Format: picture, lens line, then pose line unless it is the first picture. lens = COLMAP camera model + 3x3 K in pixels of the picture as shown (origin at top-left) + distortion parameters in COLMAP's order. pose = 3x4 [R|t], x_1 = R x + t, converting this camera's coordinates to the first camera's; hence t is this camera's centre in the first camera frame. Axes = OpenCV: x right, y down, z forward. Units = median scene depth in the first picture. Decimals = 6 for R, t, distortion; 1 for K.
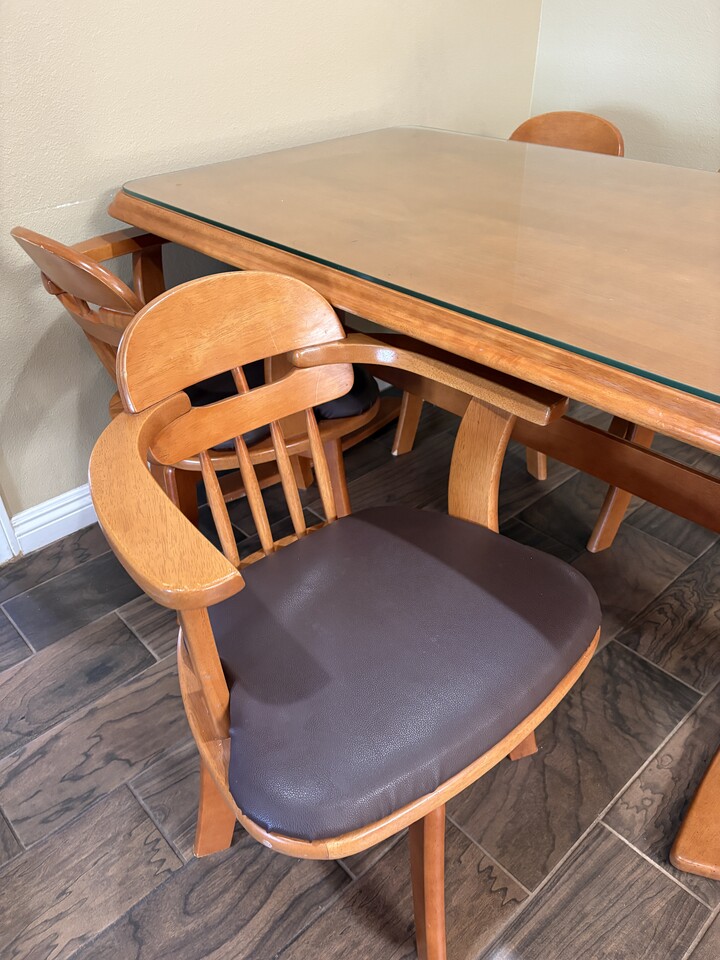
lens RADIAL K [[724.8, 0, 355.6], [0, 724.8, 485.7], [0, 0, 1]] dist [0.043086, -0.053330]
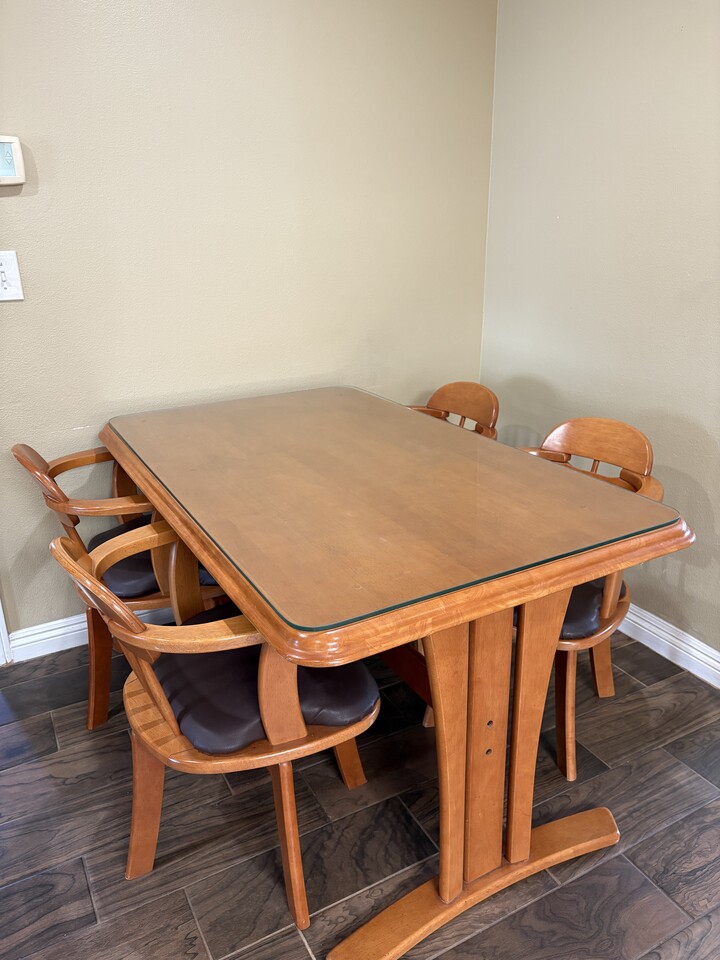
lens RADIAL K [[724.8, 0, 358.4], [0, 724.8, 477.8], [0, 0, 1]] dist [0.043086, -0.053330]
pose [[0.971563, 0.085619, -0.220758, 0.581400], [-0.141031, 0.958163, -0.249066, 0.016880], [0.190197, 0.273117, 0.942991, -0.339523]]
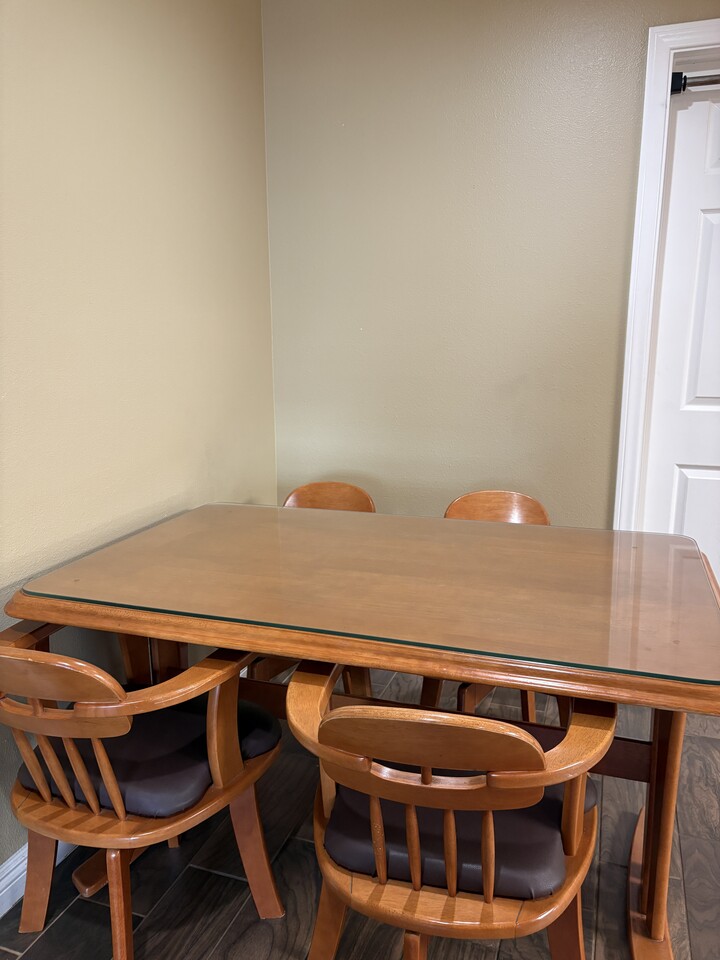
lens RADIAL K [[724.8, 0, 360.3], [0, 724.8, 483.4], [0, 0, 1]] dist [0.043086, -0.053330]
pose [[0.881342, -0.084855, 0.464798, -0.395995], [0.268019, 0.899936, -0.343919, -0.045742], [-0.389105, 0.427685, 0.815894, -0.162763]]
